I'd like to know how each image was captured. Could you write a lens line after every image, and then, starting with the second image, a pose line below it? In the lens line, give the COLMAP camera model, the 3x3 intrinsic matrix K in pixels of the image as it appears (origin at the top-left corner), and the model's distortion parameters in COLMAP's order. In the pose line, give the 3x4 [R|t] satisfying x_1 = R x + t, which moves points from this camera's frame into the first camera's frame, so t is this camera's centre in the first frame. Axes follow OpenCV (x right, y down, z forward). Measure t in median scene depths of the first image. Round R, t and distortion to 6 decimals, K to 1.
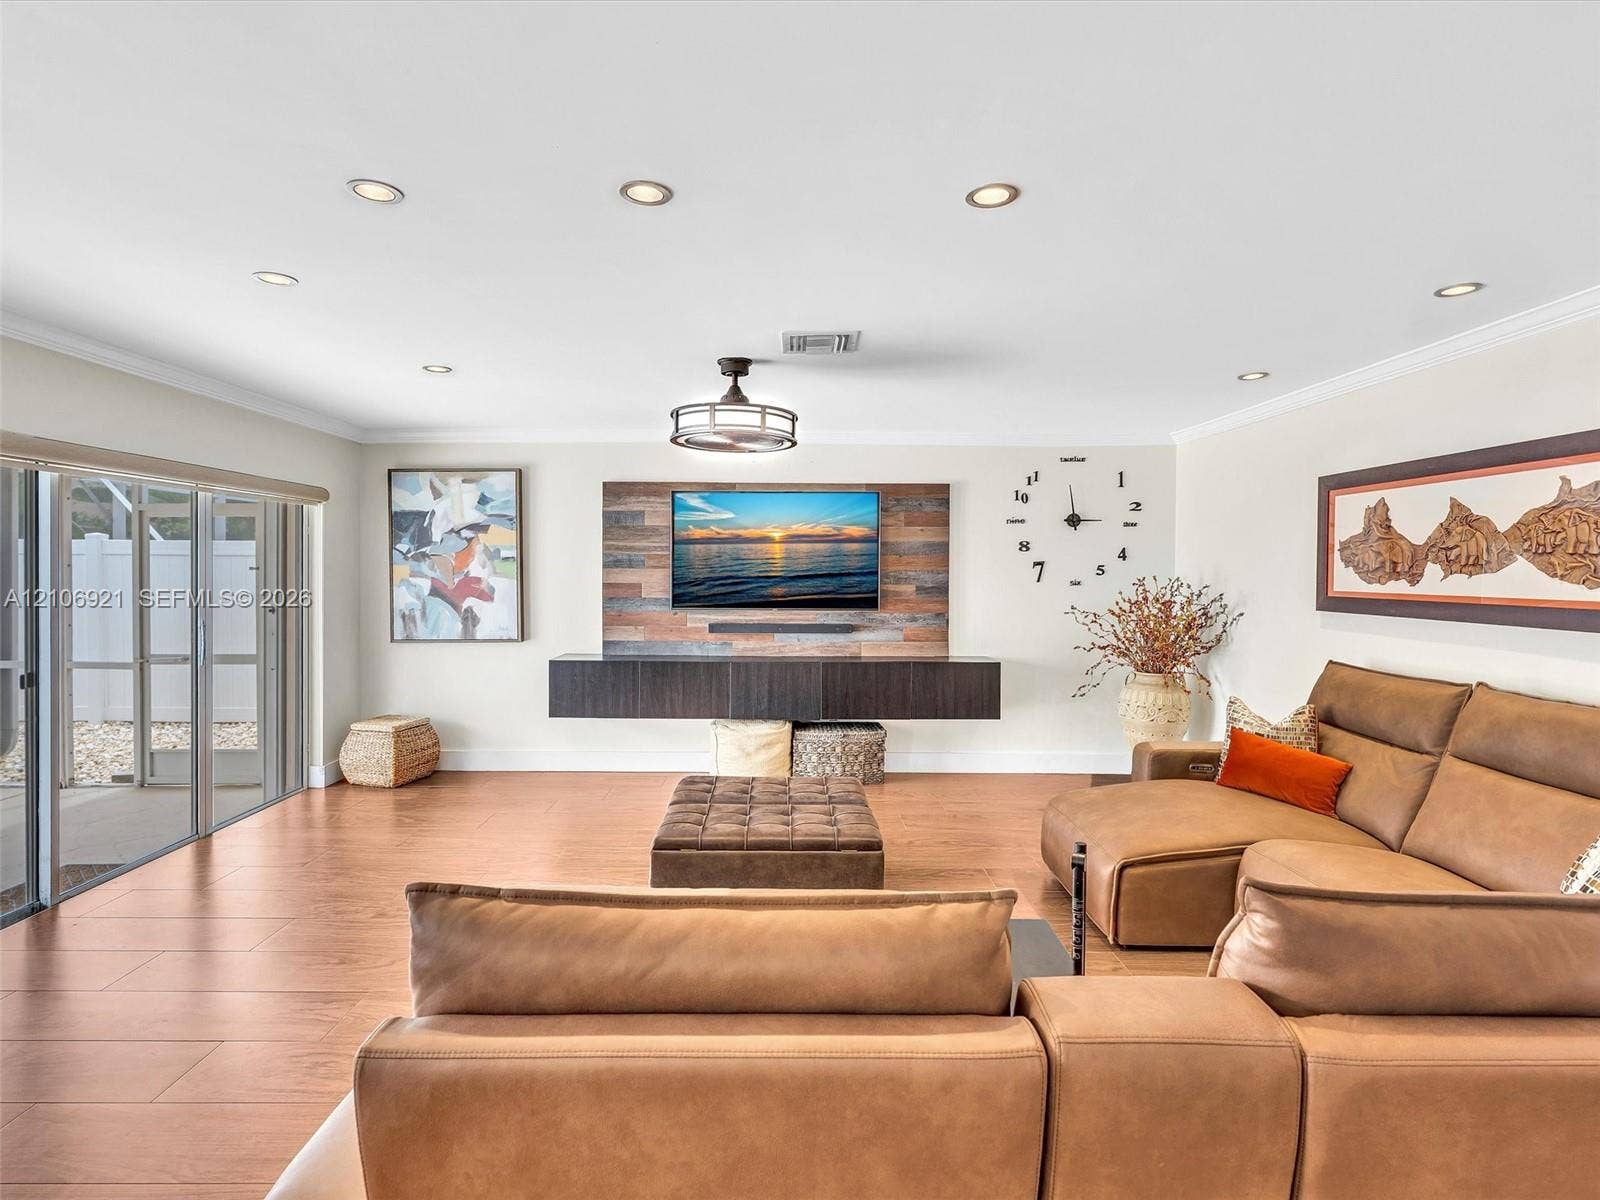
lens RADIAL K [[812.3, 0, 799.3], [0, 812.3, 584.3], [0, 0, 1]] dist [-0.007461, 0.002093]
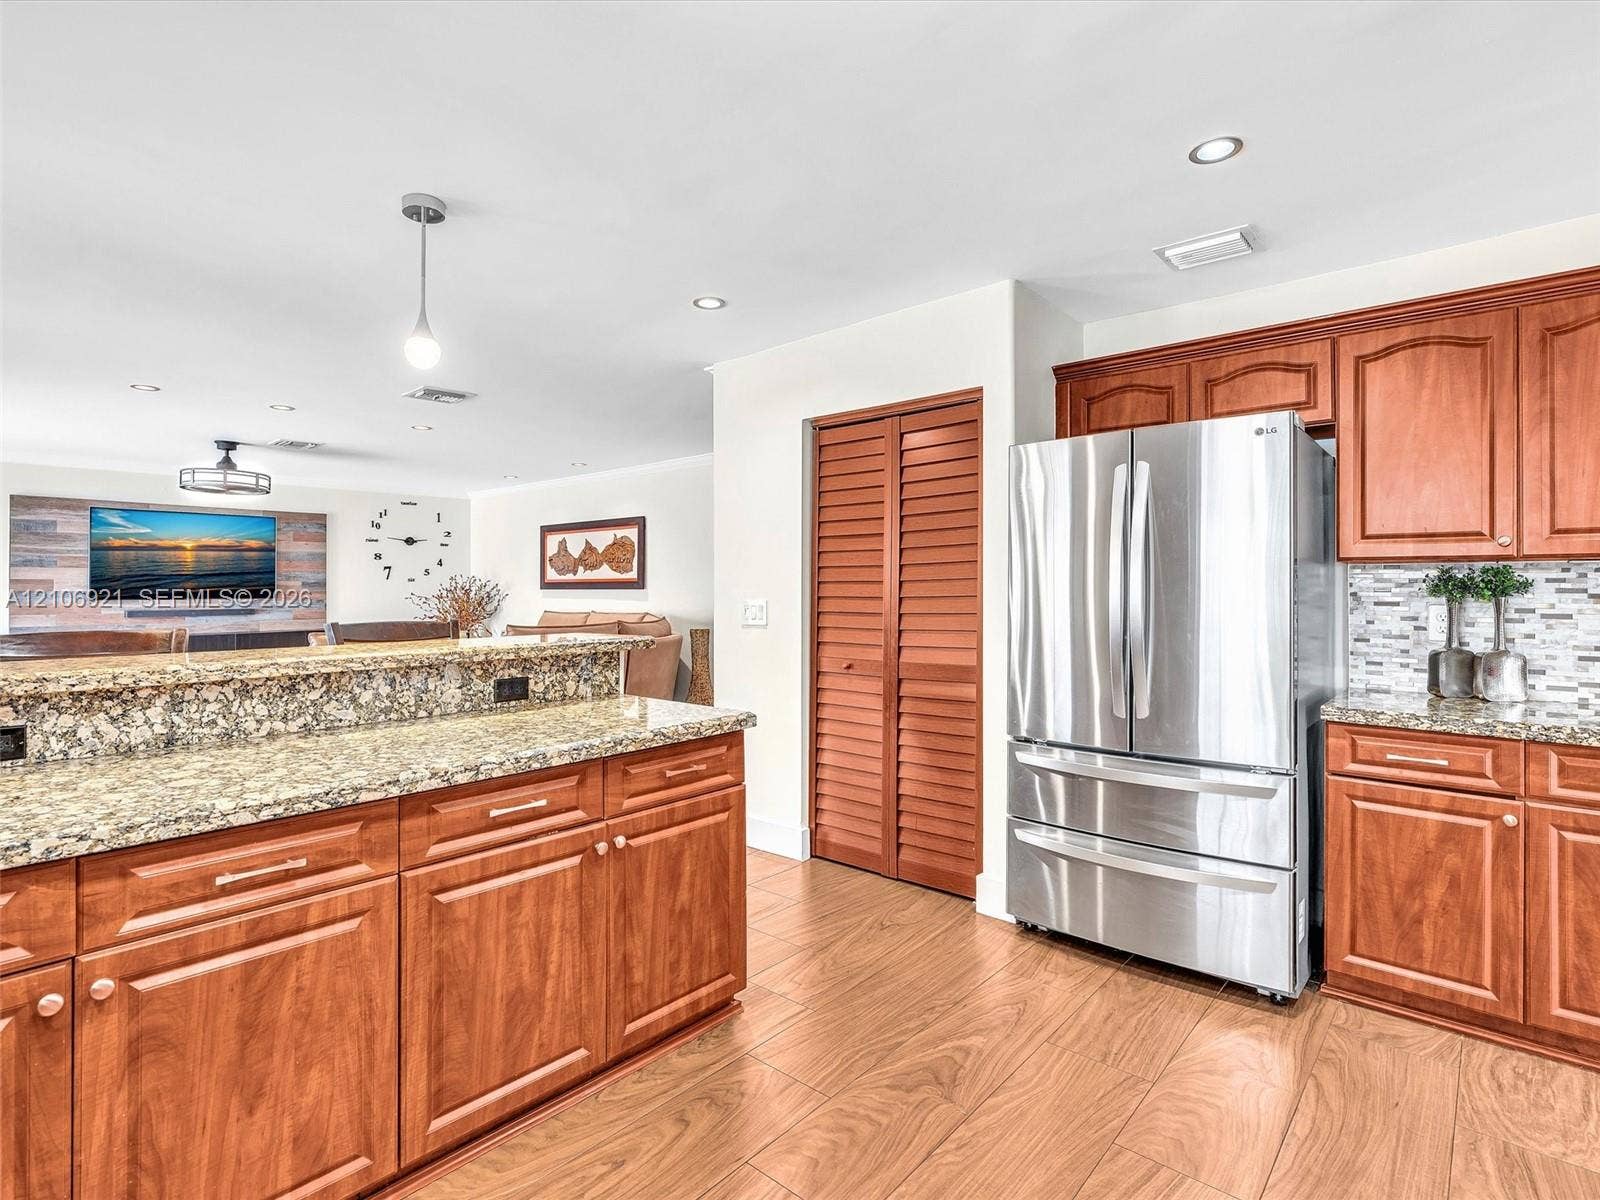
lens RADIAL K [[812.3, 0, 788.5], [0, 812.3, 584.8], [0, 0, 1]] dist [-0.007461, 0.002093]
pose [[0.673224, -0.002894, 0.739433, -0.362542], [0.019018, 0.999729, -0.013402, 0.045698], [-0.739194, 0.023085, 0.673097, -0.668421]]
